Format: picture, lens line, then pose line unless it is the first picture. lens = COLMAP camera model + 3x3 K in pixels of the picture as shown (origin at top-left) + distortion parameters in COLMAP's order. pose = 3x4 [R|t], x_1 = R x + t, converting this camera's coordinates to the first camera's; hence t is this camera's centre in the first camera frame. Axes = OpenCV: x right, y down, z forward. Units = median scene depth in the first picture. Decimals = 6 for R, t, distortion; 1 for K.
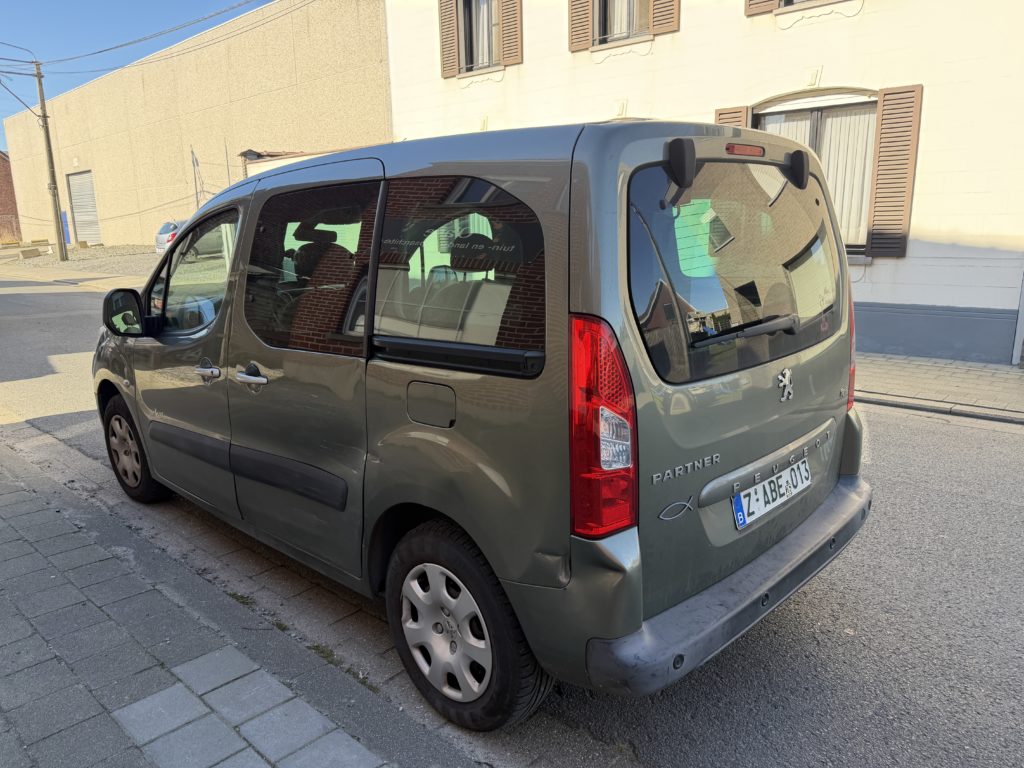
lens RADIAL K [[744.0, 0, 503.4], [0, 744.0, 379.0], [0, 0, 1]] dist [0.011357, -0.014328]
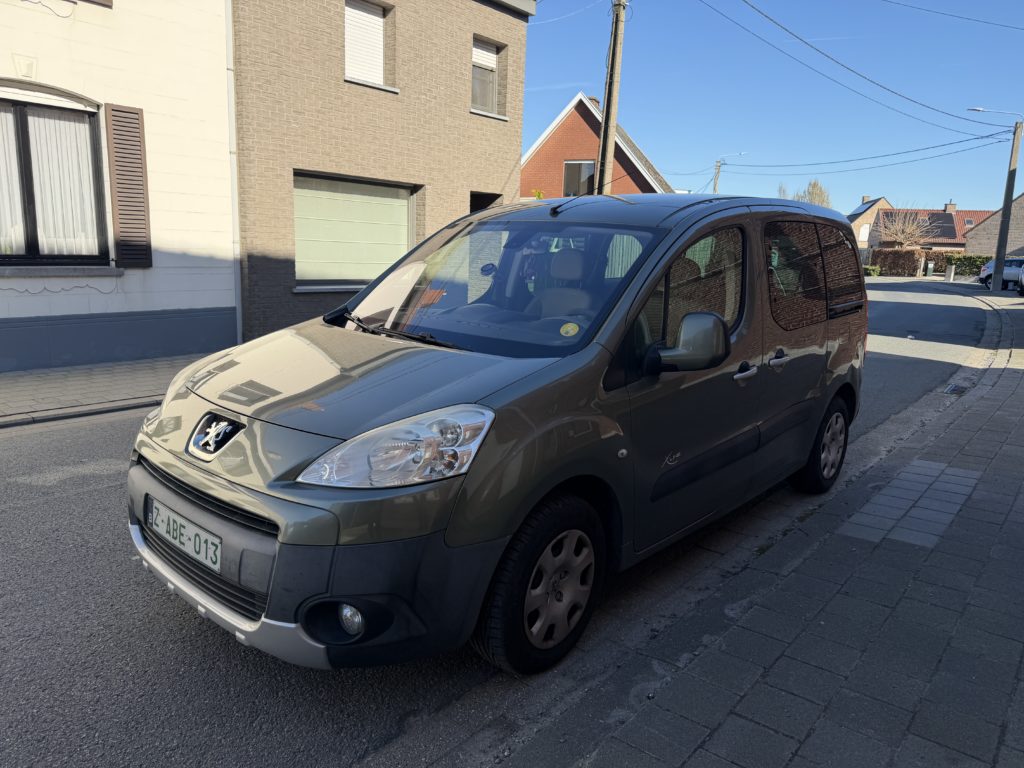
lens RADIAL K [[744.0, 0, 505.1], [0, 744.0, 386.3], [0, 0, 1]] dist [0.011357, -0.014328]
pose [[-0.063863, -0.173651, 0.982734, -1.787315], [0.175194, 0.967501, 0.182344, -0.313078], [-0.982461, 0.183814, -0.031365, 1.701775]]
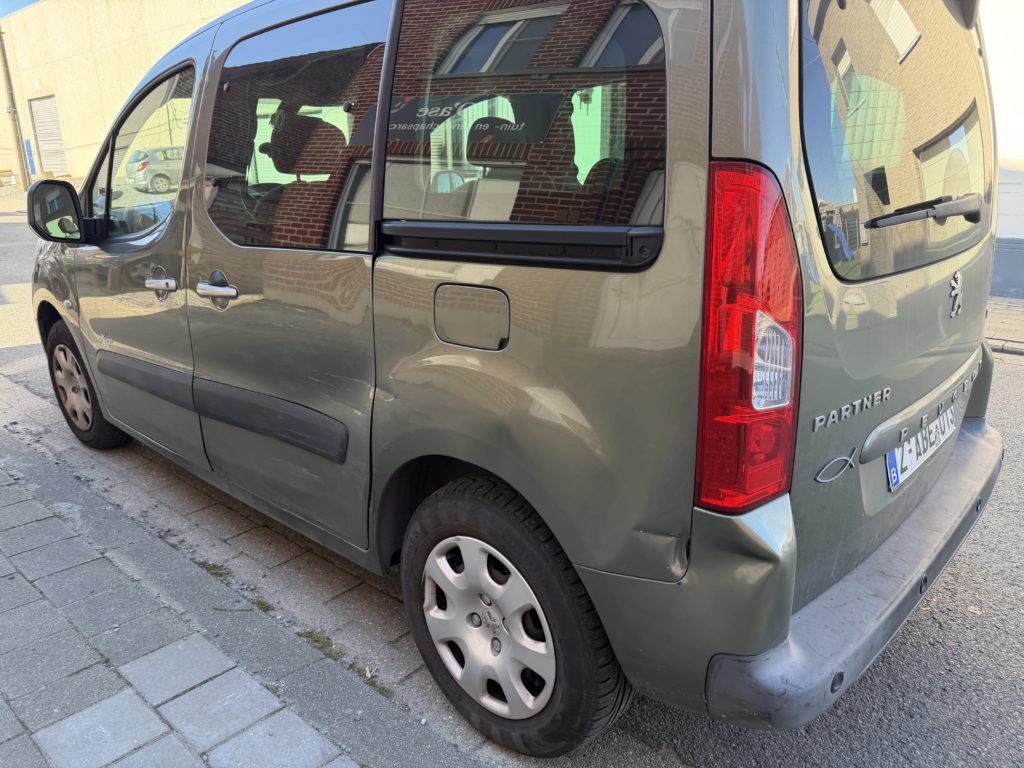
lens RADIAL K [[744.0, 0, 515.1], [0, 744.0, 382.1], [0, 0, 1]] dist [0.011357, -0.014328]
pose [[0.999367, 0.003576, 0.035405, -0.066647], [-0.006444, 0.996676, 0.081218, 0.031881], [-0.034997, -0.081394, 0.996067, 0.245602]]
